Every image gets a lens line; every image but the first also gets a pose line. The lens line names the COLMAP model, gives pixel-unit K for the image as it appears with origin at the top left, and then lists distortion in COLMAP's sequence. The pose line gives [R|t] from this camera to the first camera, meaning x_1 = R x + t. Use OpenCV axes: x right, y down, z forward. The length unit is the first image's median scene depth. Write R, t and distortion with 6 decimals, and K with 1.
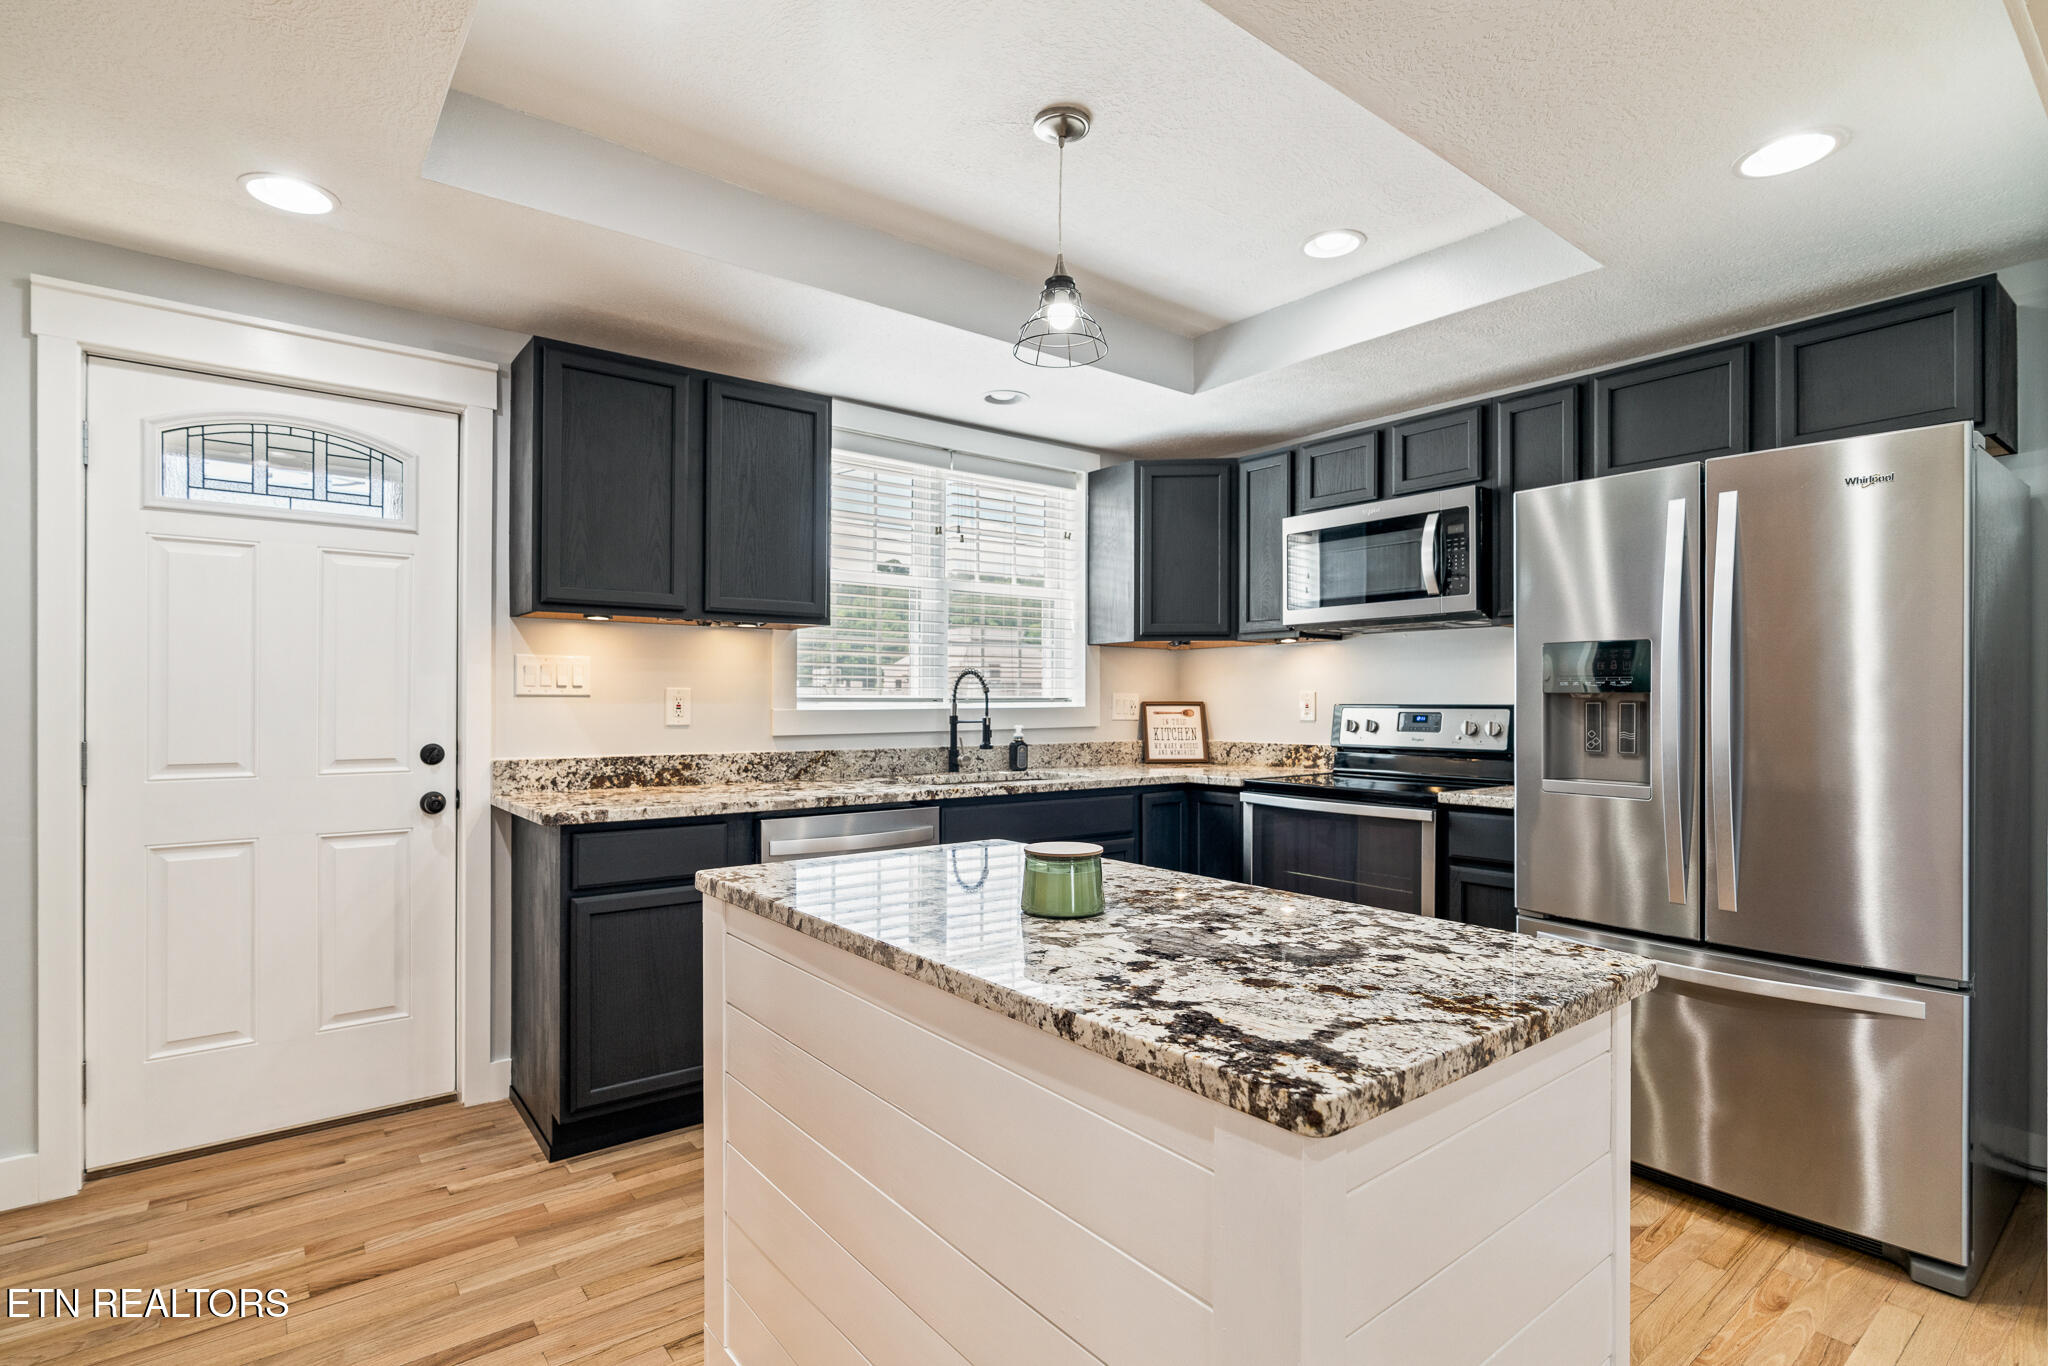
lens RADIAL K [[995.4, 0, 1024.5], [0, 995.4, 693.6], [0, 0, 1]] dist [-0.022451, -0.000337]
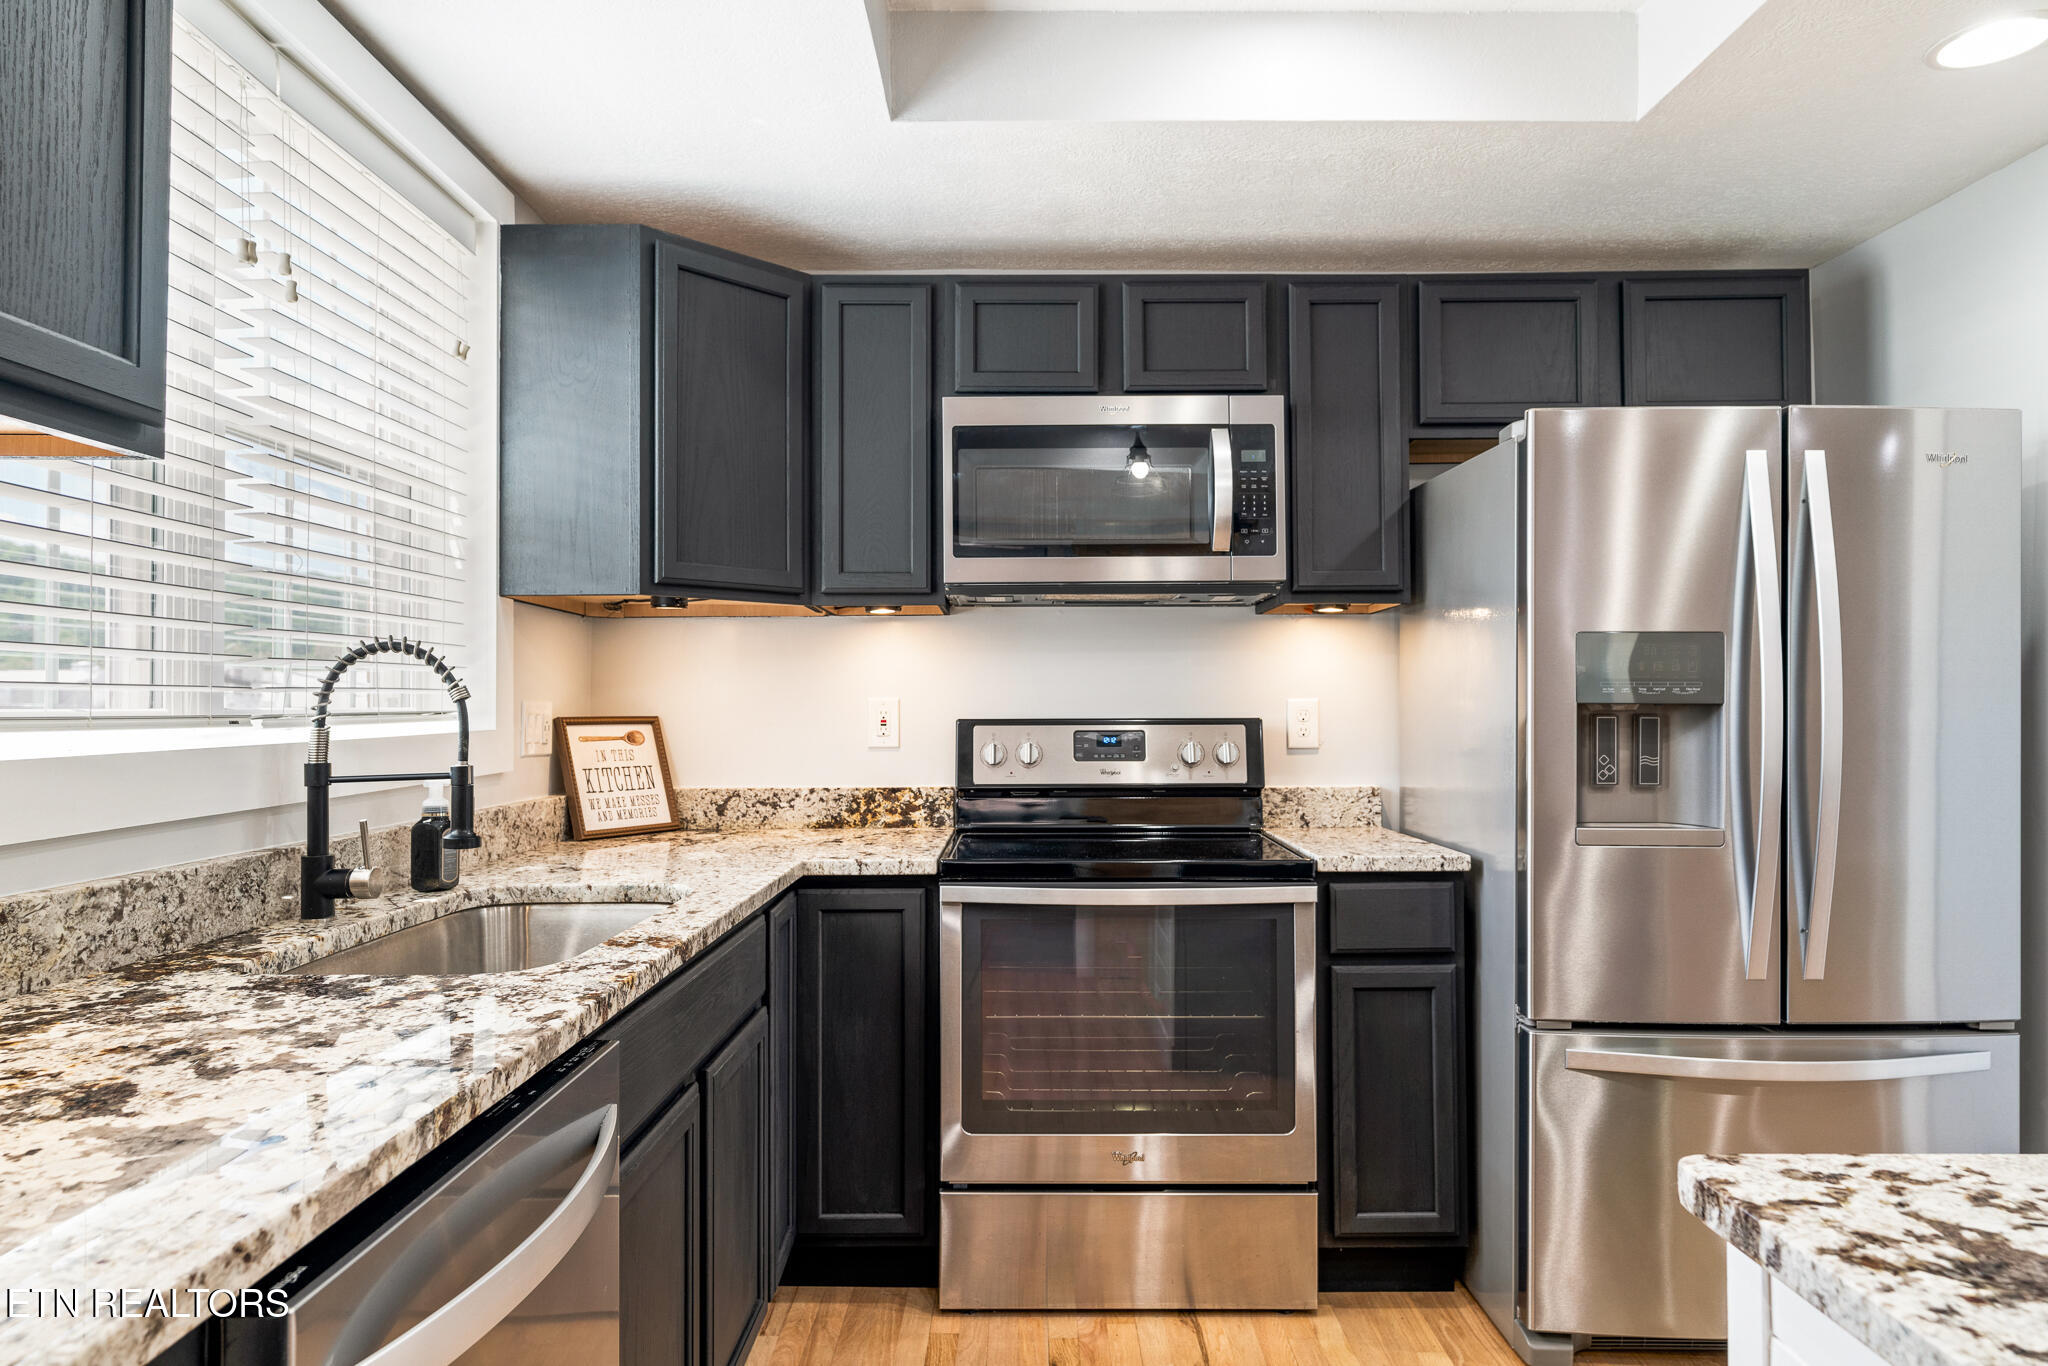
lens RADIAL K [[1243.7, 0, 1027.1], [0, 1243.7, 680.7], [0, 0, 1]] dist [-0.003160, 0.001429]
pose [[0.621303, 0.013827, 0.783448, -0.277957], [-0.002229, 0.999871, -0.015879, -0.001058], [-0.783567, 0.008119, 0.621254, 0.530133]]
